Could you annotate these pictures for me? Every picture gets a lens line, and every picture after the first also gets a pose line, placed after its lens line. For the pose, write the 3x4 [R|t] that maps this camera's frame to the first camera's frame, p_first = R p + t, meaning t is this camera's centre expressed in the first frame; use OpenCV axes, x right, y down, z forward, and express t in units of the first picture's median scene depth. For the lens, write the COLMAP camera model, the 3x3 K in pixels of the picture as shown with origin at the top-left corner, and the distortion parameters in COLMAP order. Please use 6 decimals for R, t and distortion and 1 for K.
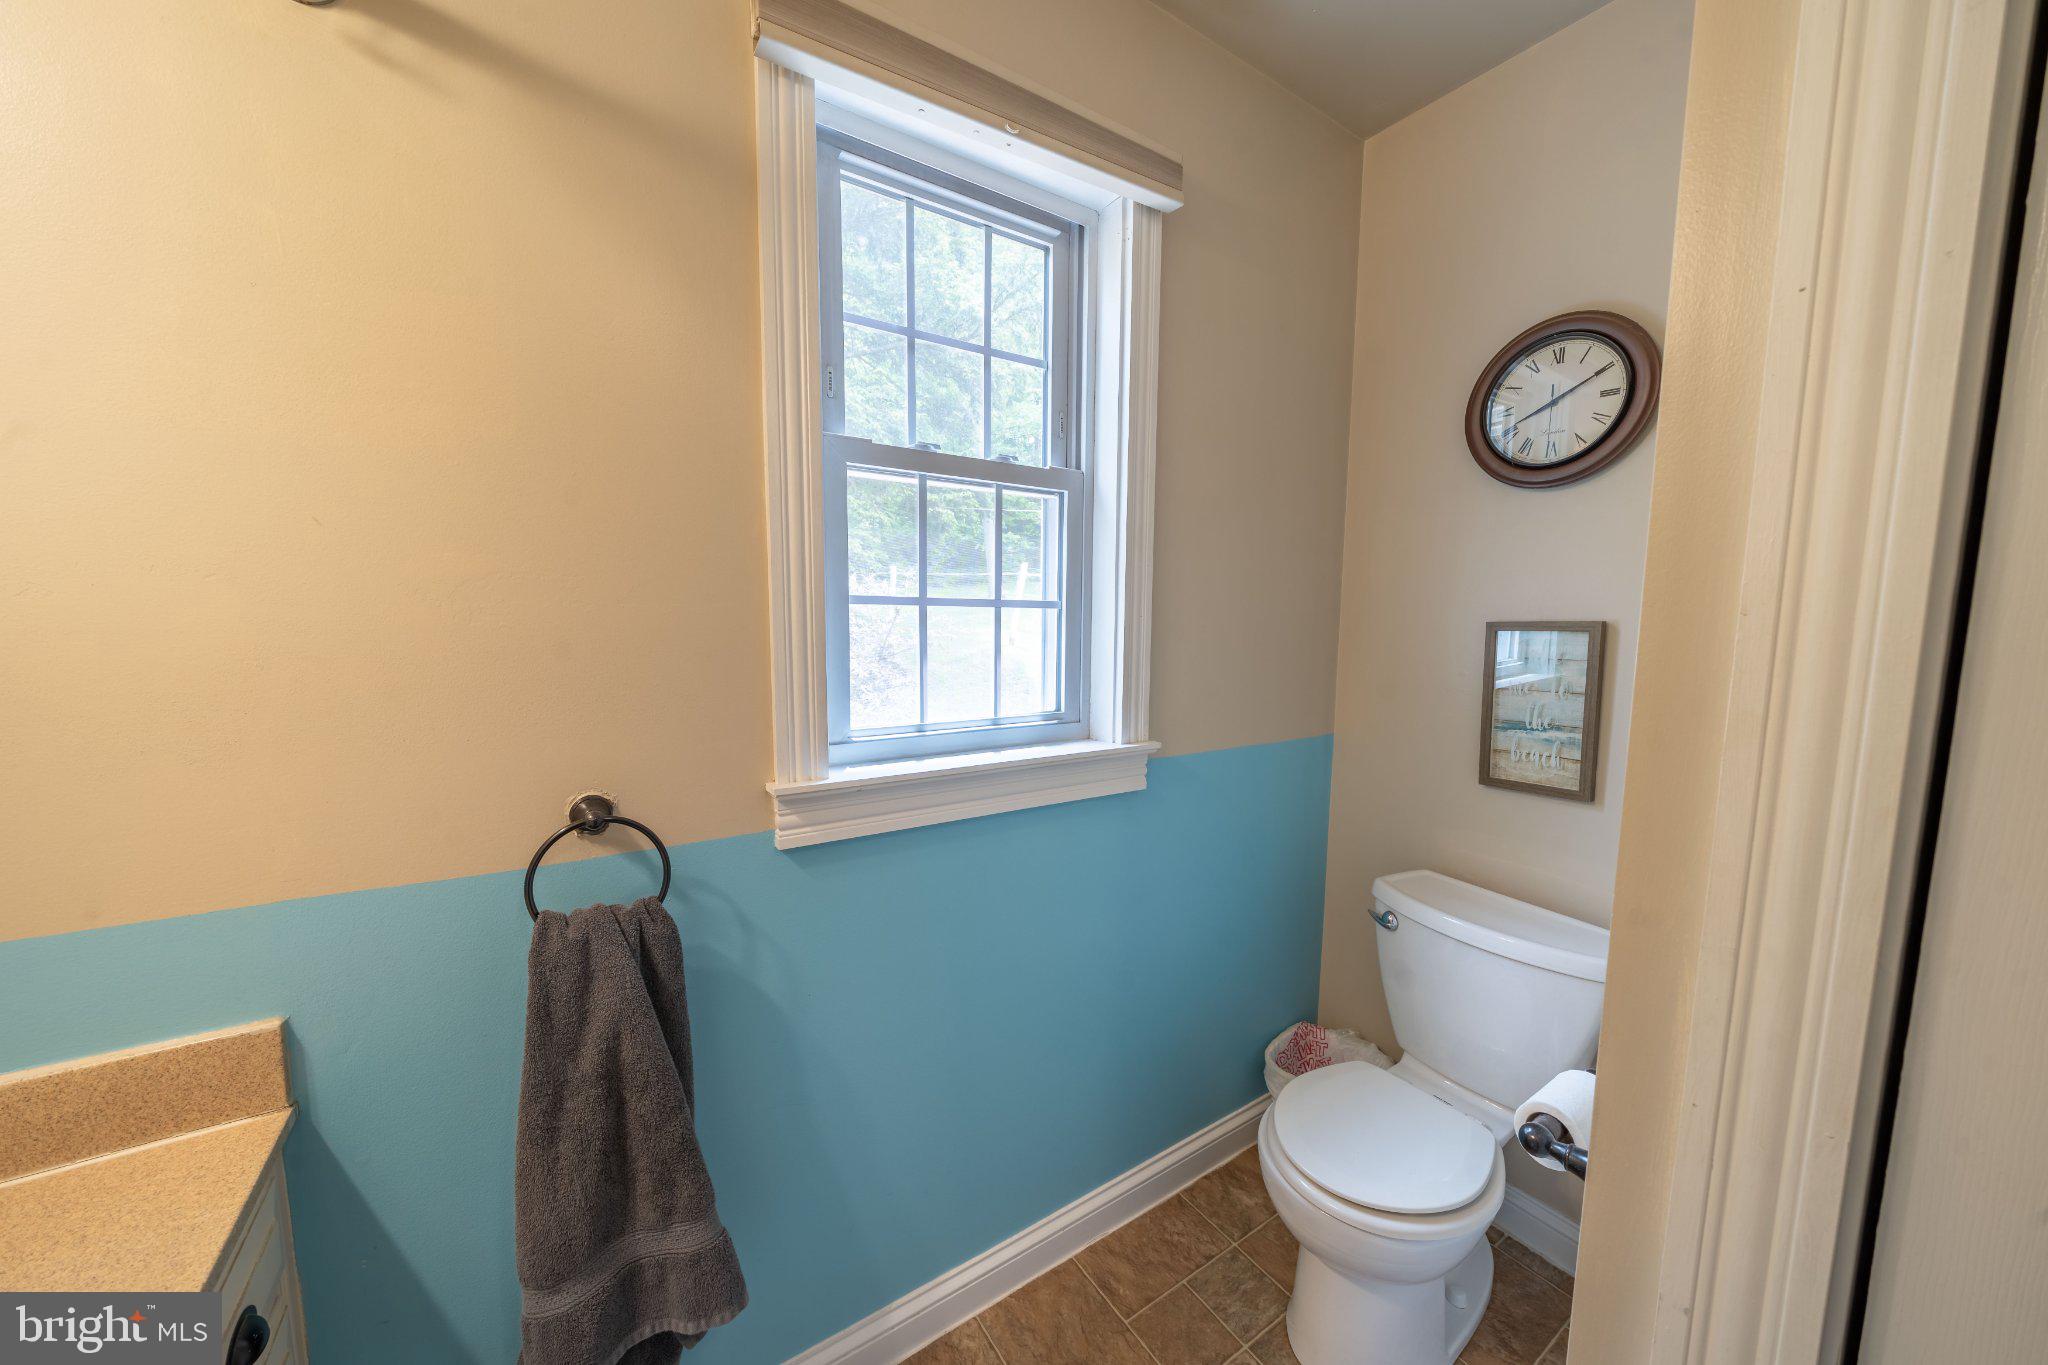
lens RADIAL K [[718.2, 0, 1024.0], [0, 718.2, 682.5], [0, 0, 1]] dist [-0.001821, -0.000118]
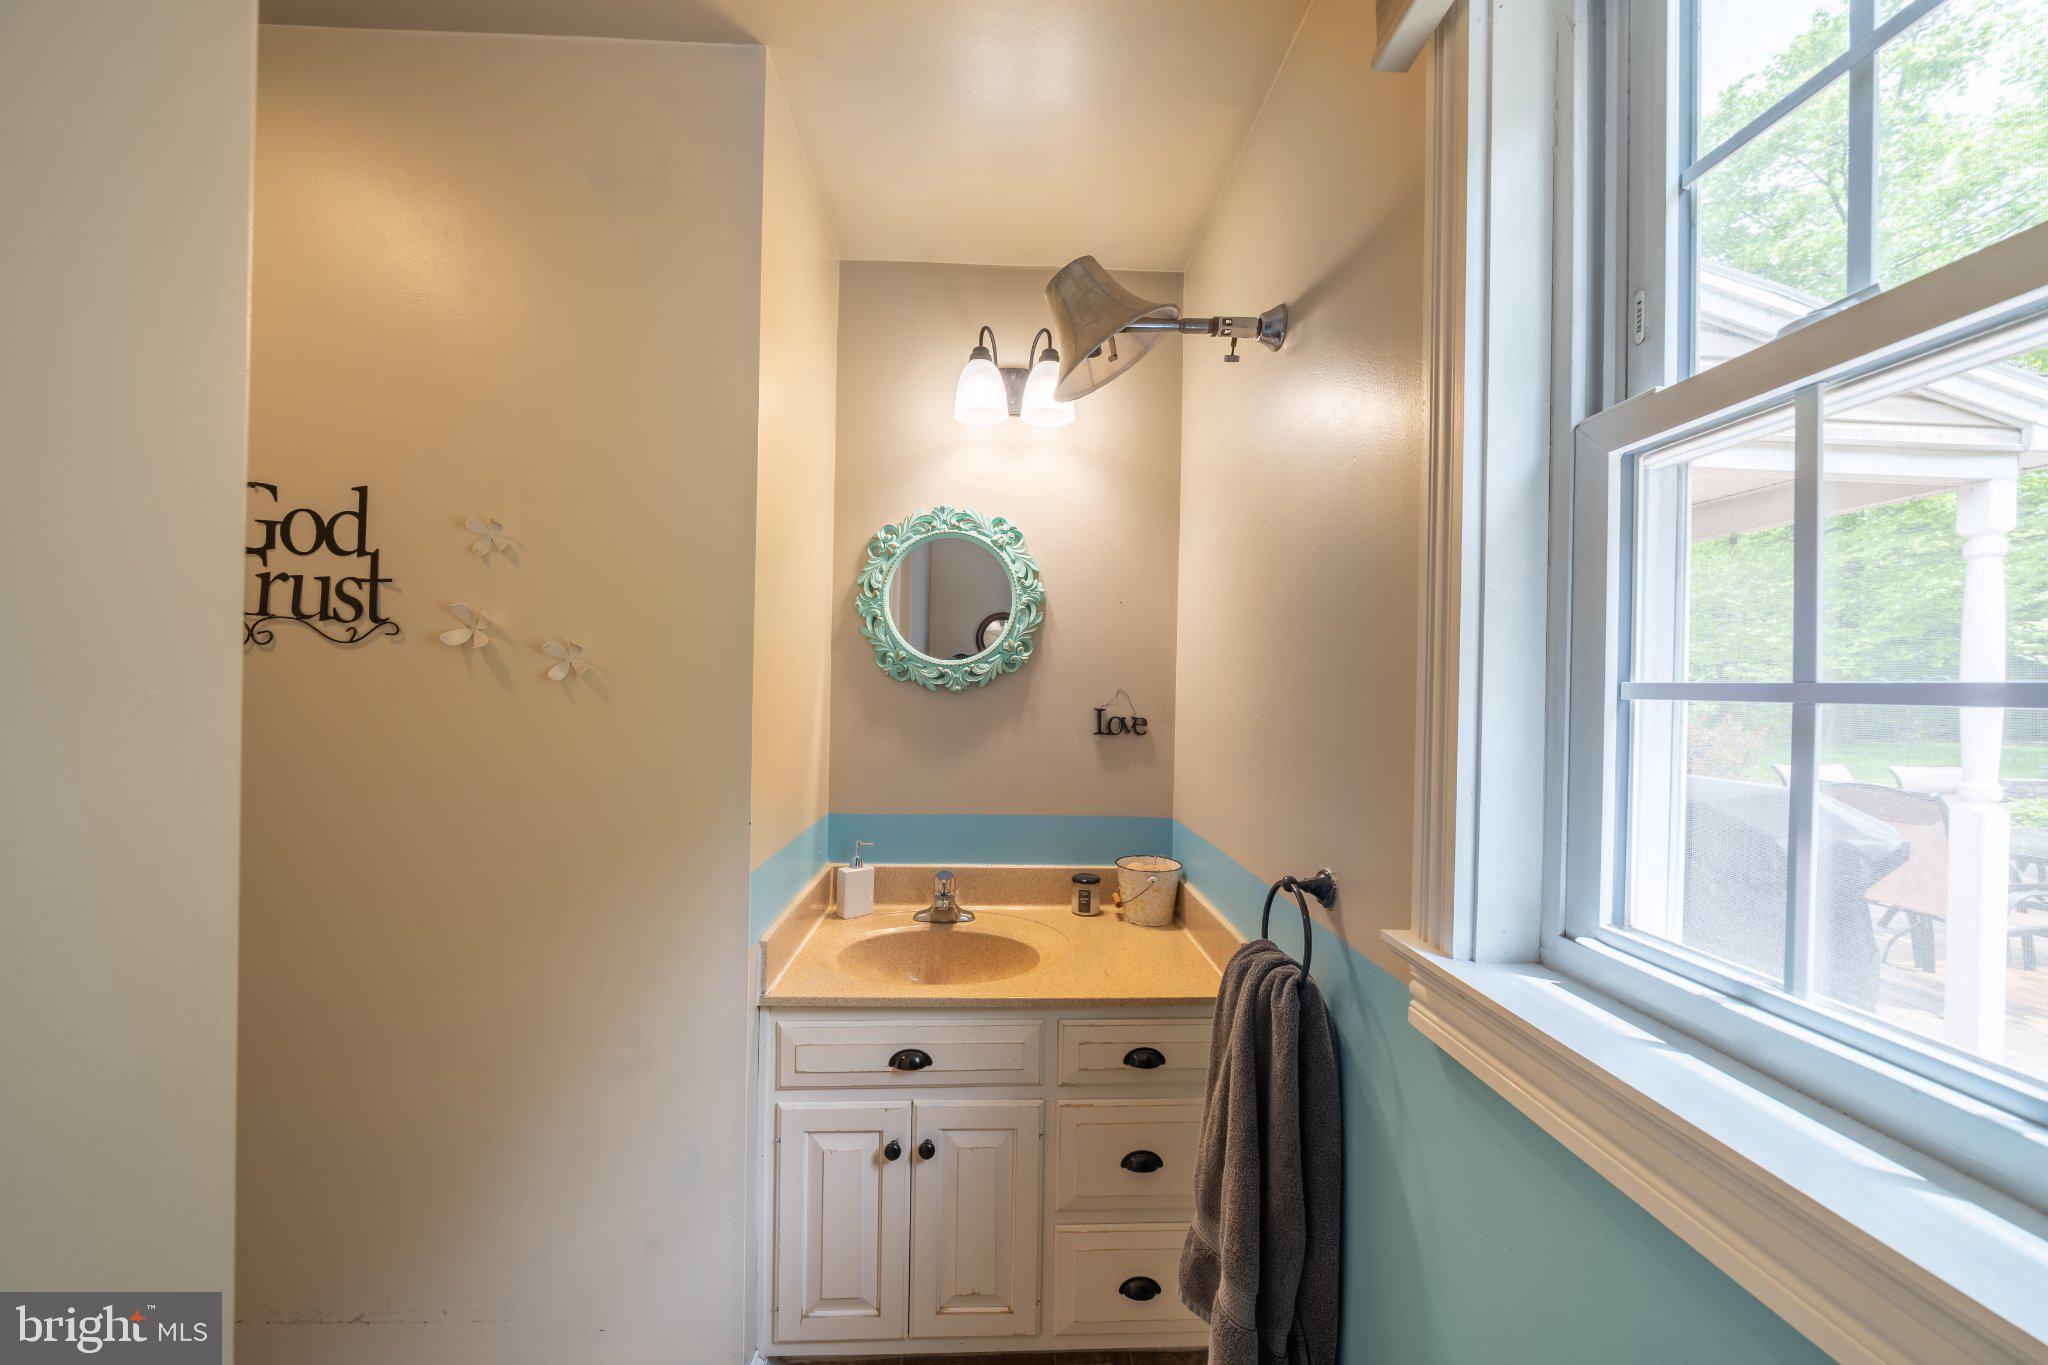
lens RADIAL K [[718.2, 0, 1024.0], [0, 718.2, 682.5], [0, 0, 1]] dist [-0.001821, -0.000118]
pose [[-0.513056, -0.029071, -0.857863, 0.458296], [-0.111543, 0.993210, 0.033052, -0.087855], [0.851077, 0.112646, -0.512814, 0.882254]]
